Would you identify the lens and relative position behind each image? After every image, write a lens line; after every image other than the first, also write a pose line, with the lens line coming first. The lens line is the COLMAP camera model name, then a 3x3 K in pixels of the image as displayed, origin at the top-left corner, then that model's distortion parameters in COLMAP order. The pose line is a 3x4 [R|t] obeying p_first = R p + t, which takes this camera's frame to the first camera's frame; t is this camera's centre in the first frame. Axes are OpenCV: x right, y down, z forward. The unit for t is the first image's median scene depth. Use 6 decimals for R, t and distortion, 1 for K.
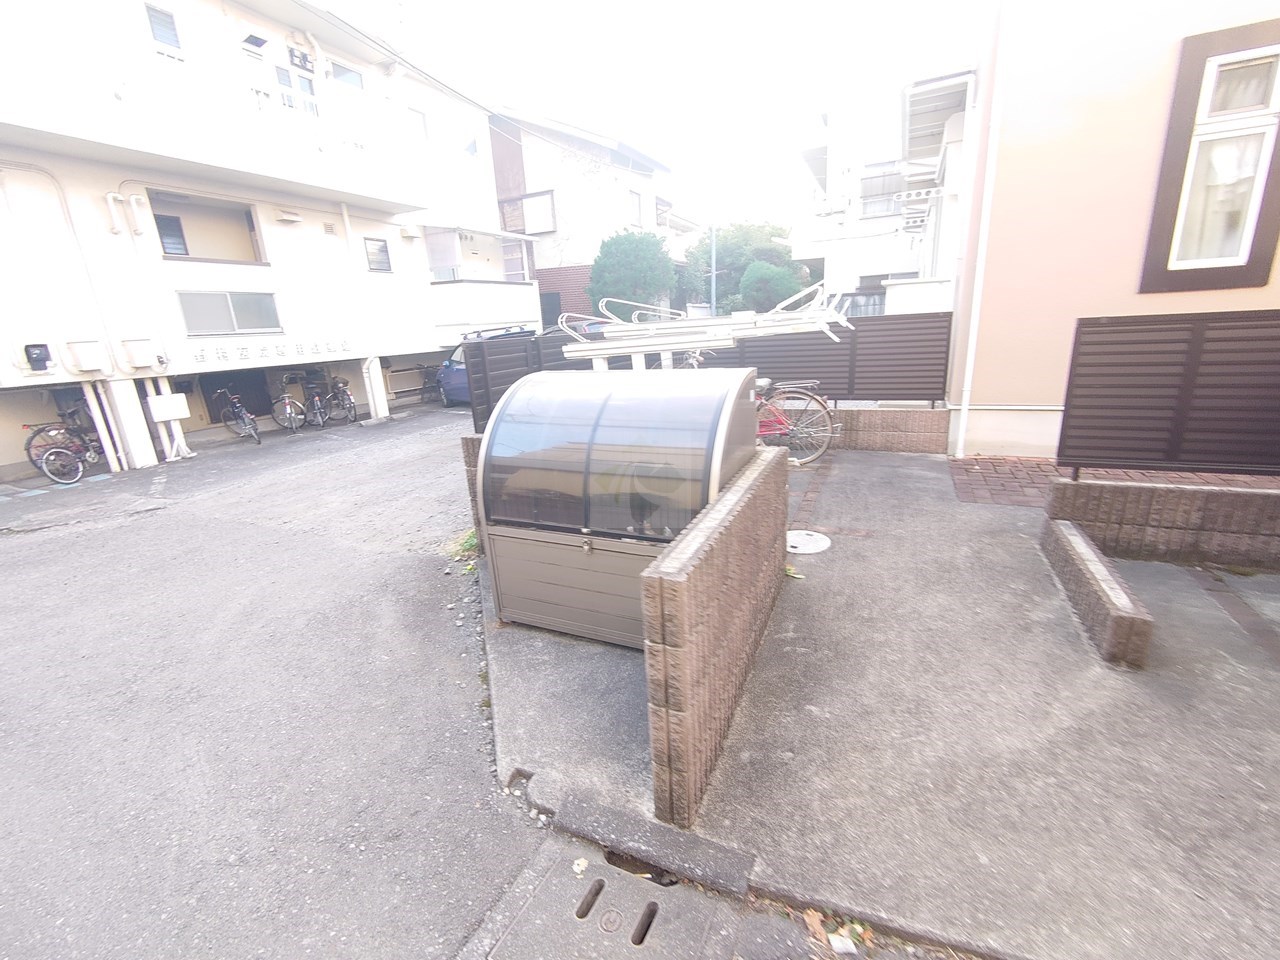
lens RADIAL K [[553.3, 0, 638.9], [0, 553.3, 478.7], [0, 0, 1]] dist [0.001273, -0.001134]
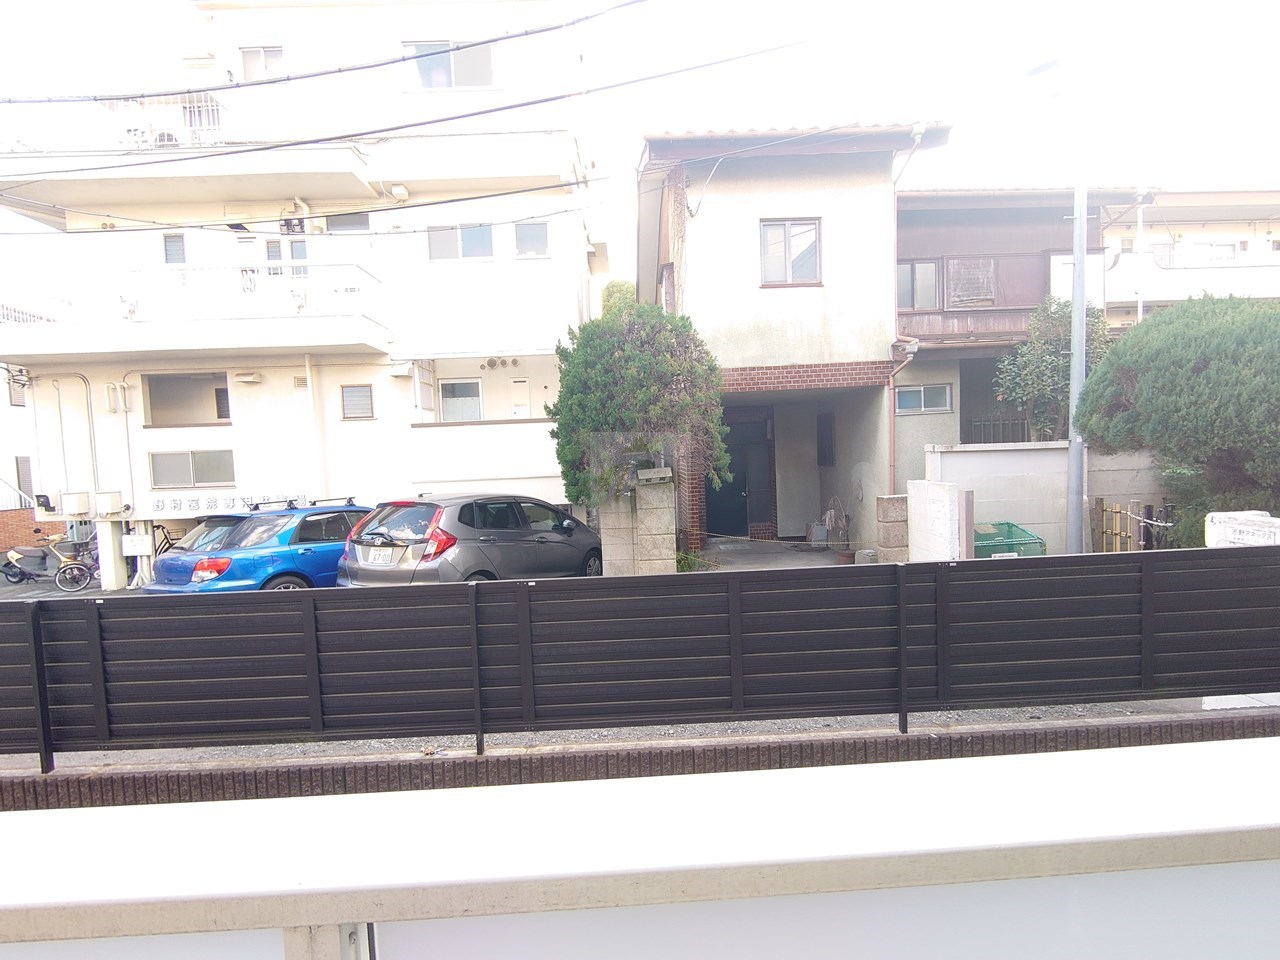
lens RADIAL K [[553.3, 0, 640.9], [0, 553.3, 477.5], [0, 0, 1]] dist [0.001273, -0.001134]
pose [[0.445112, 0.086049, -0.891331, 0.626645], [-0.233404, 0.972115, -0.022709, -0.443239], [0.864522, 0.218148, 0.452785, 1.211431]]
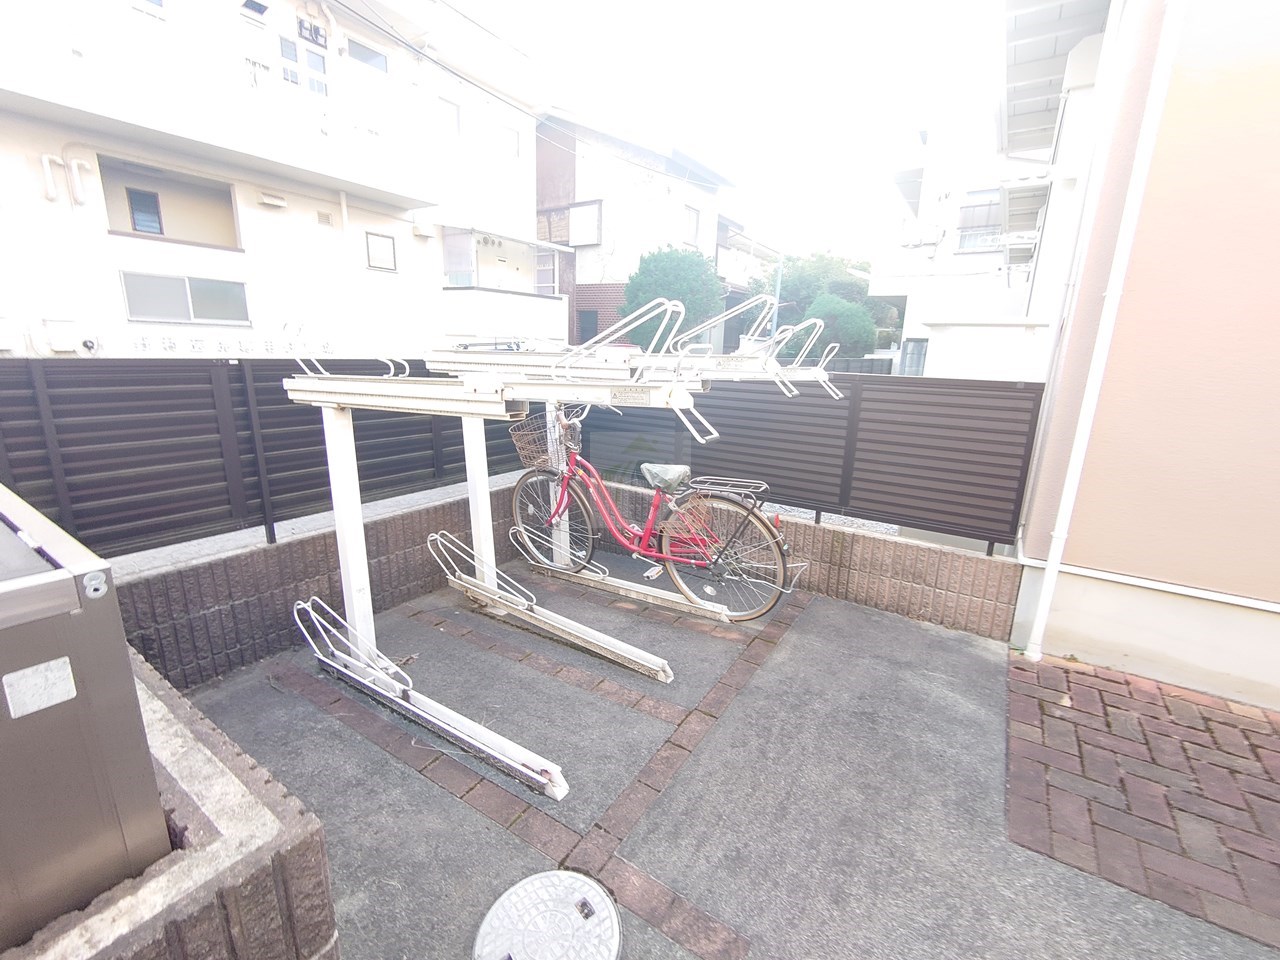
lens RADIAL K [[553.3, 0, 638.6], [0, 553.3, 480.9], [0, 0, 1]] dist [0.001273, -0.001134]
pose [[0.984939, 0.118098, -0.126283, 0.121446], [-0.122884, 0.991944, -0.030777, -0.067014], [0.121631, 0.045832, 0.991517, 0.201352]]
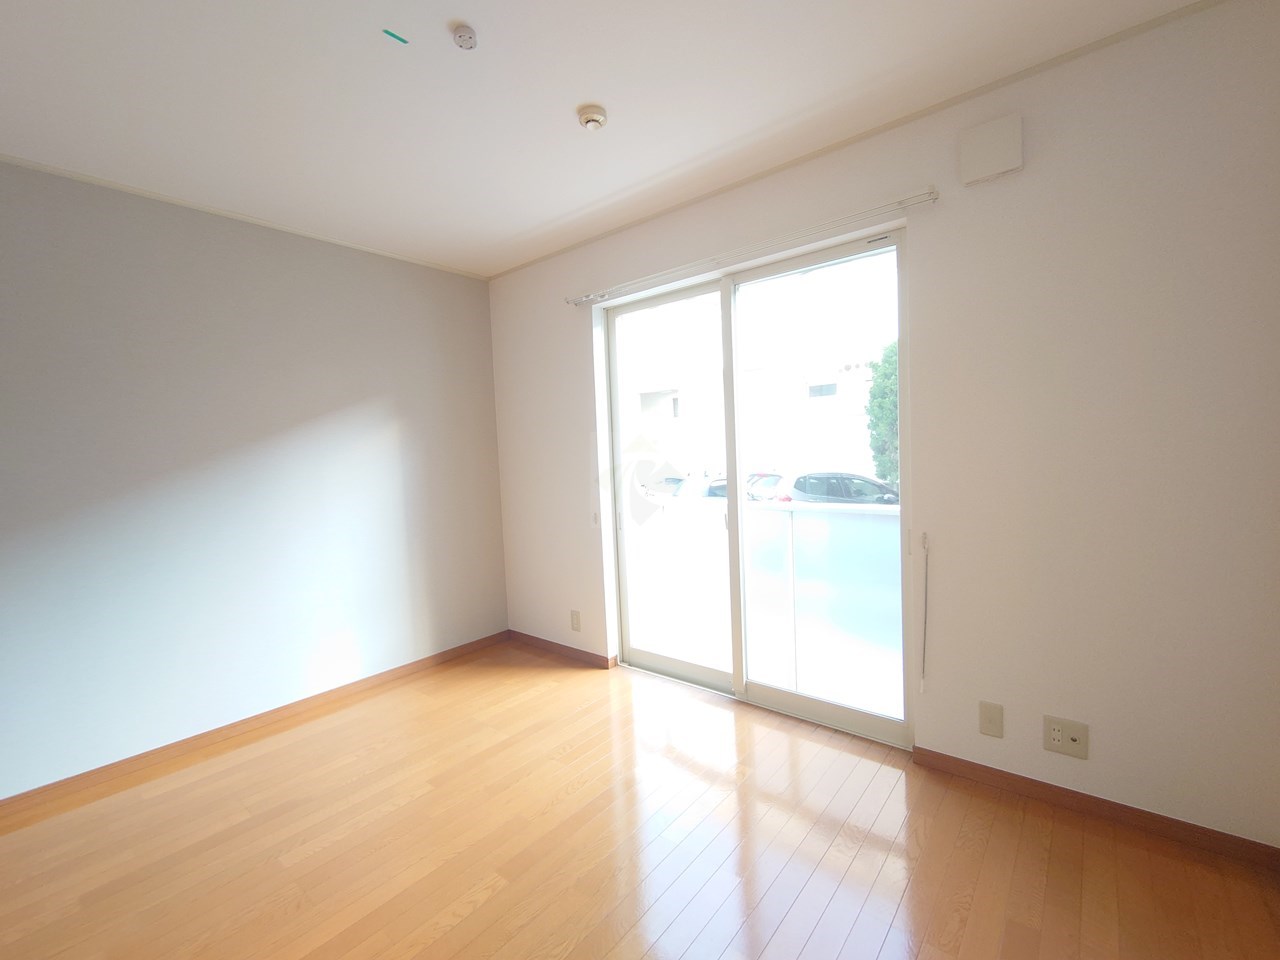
lens RADIAL K [[553.3, 0, 641.5], [0, 553.3, 481.1], [0, 0, 1]] dist [0.001273, -0.001134]
pose [[-0.260083, 0.129202, -0.956903, 0.958635], [-0.214582, 0.958493, 0.187739, -0.494274], [0.941441, 0.254162, -0.221563, 1.293952]]
